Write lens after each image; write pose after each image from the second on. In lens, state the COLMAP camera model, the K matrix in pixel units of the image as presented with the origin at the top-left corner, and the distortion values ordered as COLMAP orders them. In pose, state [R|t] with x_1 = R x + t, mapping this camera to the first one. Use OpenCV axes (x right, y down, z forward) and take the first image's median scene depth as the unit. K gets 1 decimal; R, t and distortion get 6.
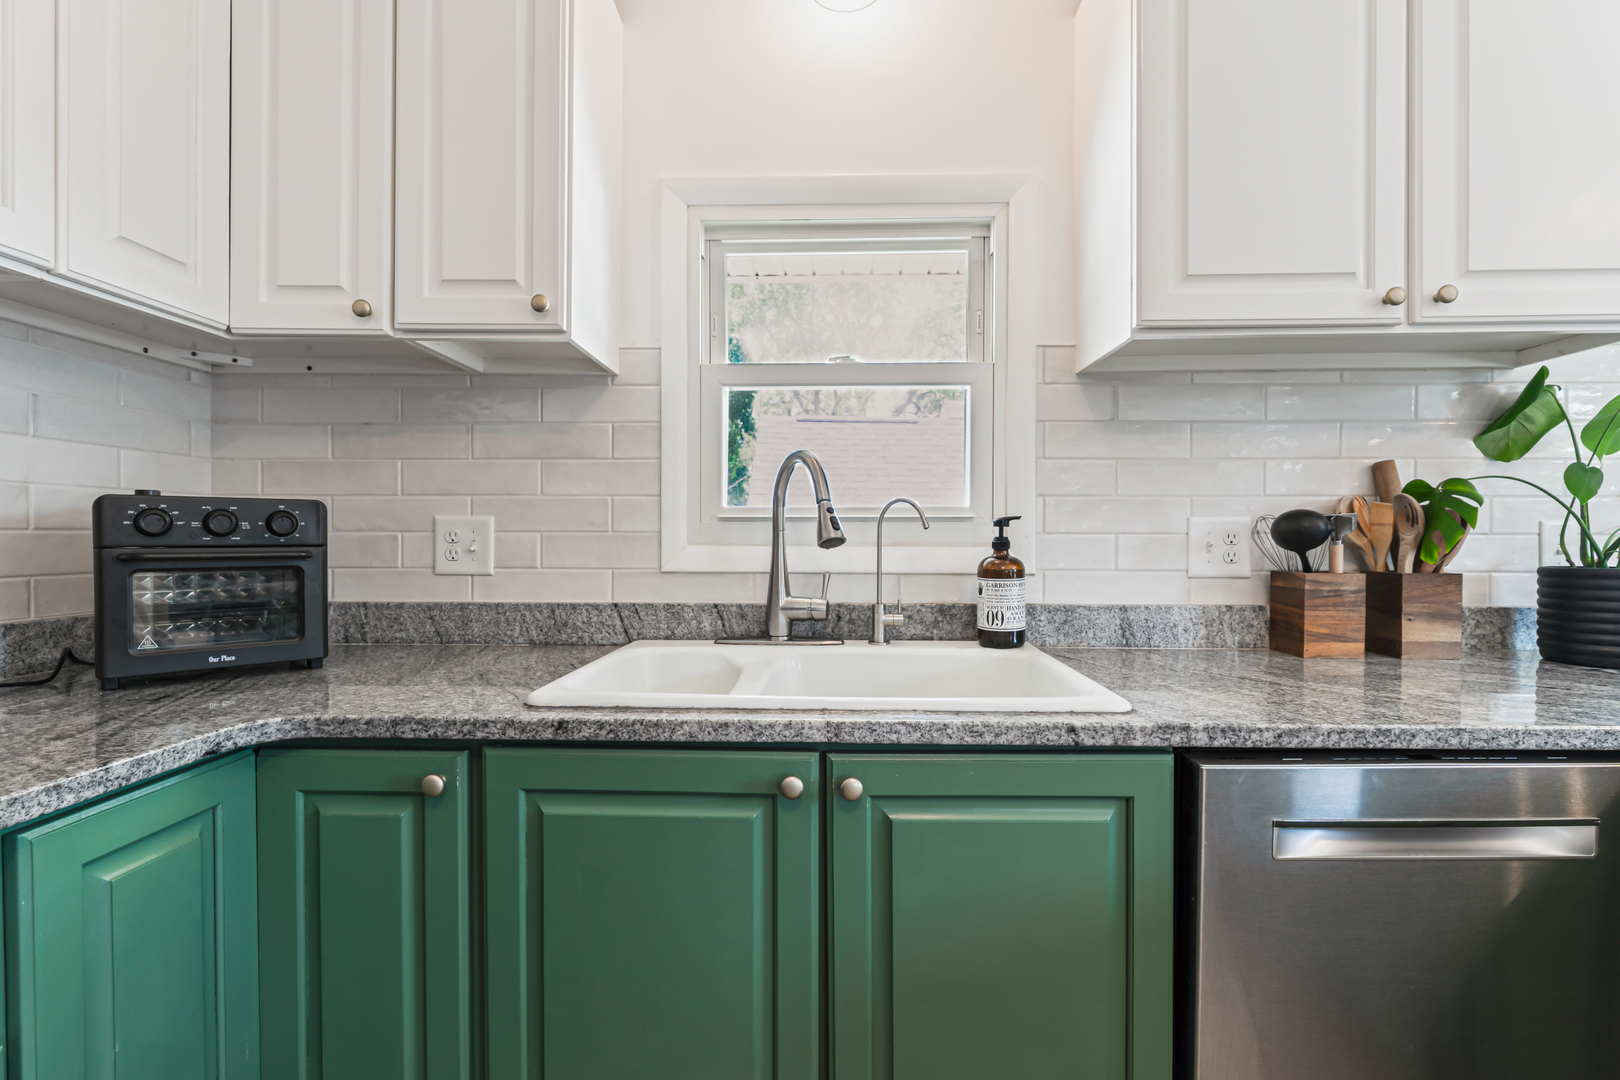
lens RADIAL K [[712.5, 0, 796.8], [0, 712.5, 546.7], [0, 0, 1]] dist [-0.001558, -0.000901]
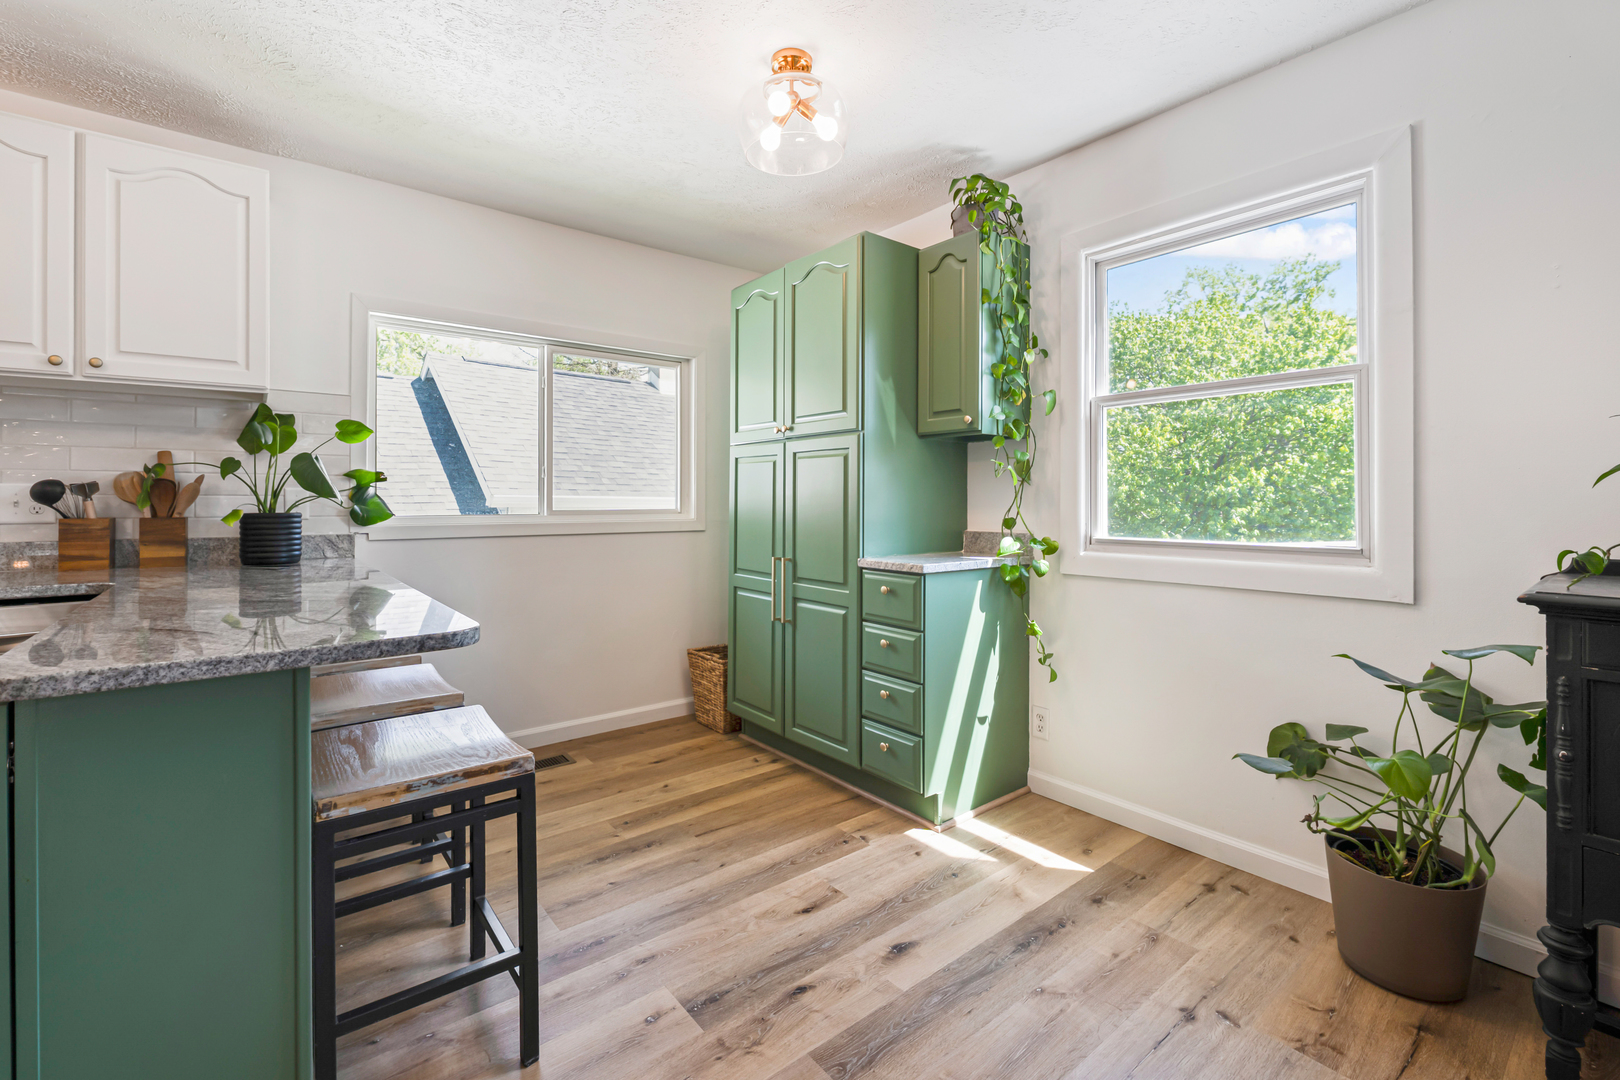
lens RADIAL K [[712.5, 0, 815.5], [0, 712.5, 495.2], [0, 0, 1]] dist [-0.001558, -0.000901]
pose [[0.756652, 0.003162, 0.653810, 0.955472], [0.014020, 0.999680, -0.021061, 0.040797], [-0.653667, 0.025103, 0.756366, -1.337810]]
